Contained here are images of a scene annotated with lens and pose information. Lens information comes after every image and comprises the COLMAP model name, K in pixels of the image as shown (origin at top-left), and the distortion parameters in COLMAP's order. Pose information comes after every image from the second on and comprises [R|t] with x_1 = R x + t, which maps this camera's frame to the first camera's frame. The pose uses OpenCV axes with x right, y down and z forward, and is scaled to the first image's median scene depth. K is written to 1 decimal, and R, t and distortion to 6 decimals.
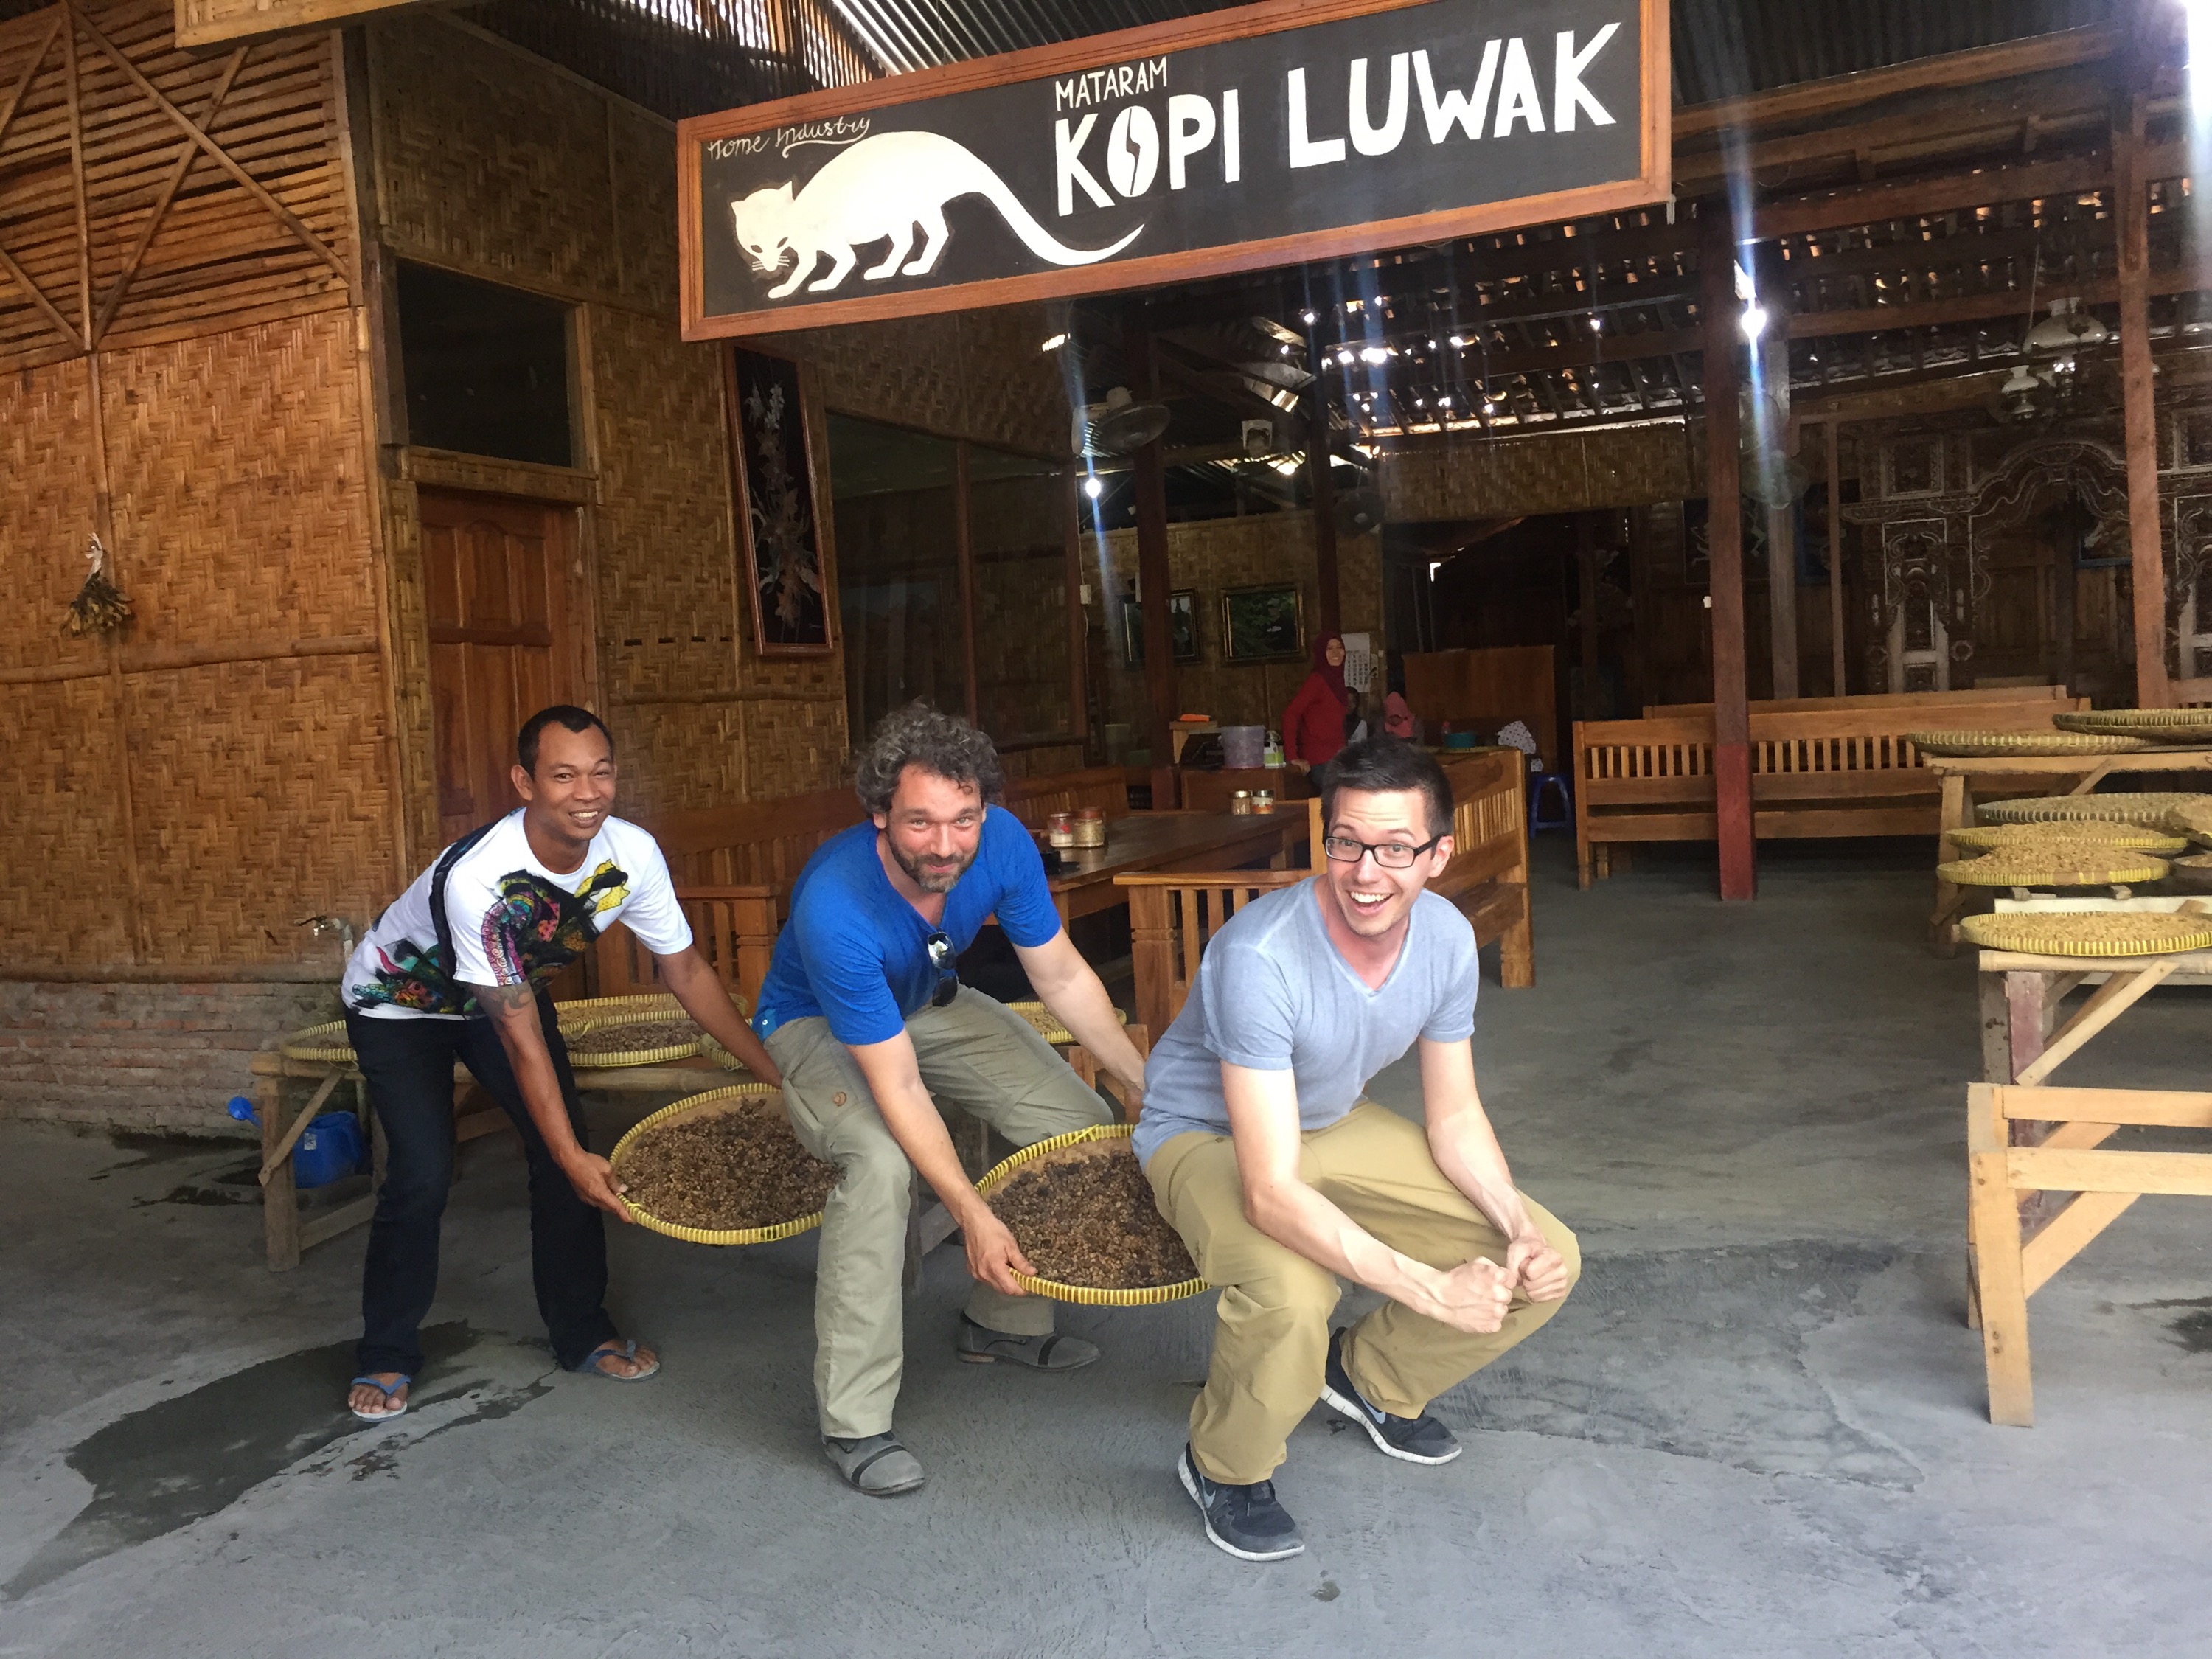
lens RADIAL K [[1879.6, 0, 1105.1], [0, 1879.6, 827.2], [0, 0, 1]] dist [0.058379, -0.035772]
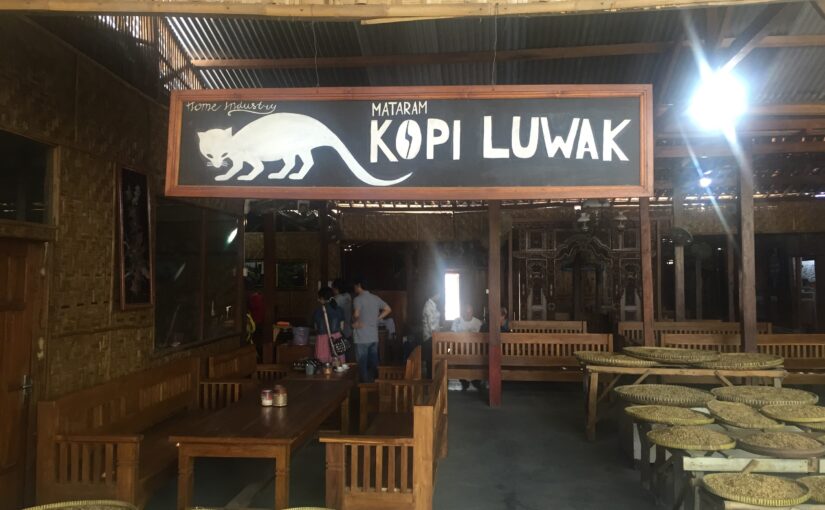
lens RADIAL K [[706.0, 0, 413.1], [0, 706.0, 254.8], [0, 0, 1]] dist [0.057914, -0.035368]
pose [[0.950153, 0.069746, 0.303884, -0.135827], [-0.035051, 0.992375, -0.118169, -0.078475], [-0.309809, 0.101627, 0.945352, 0.145697]]
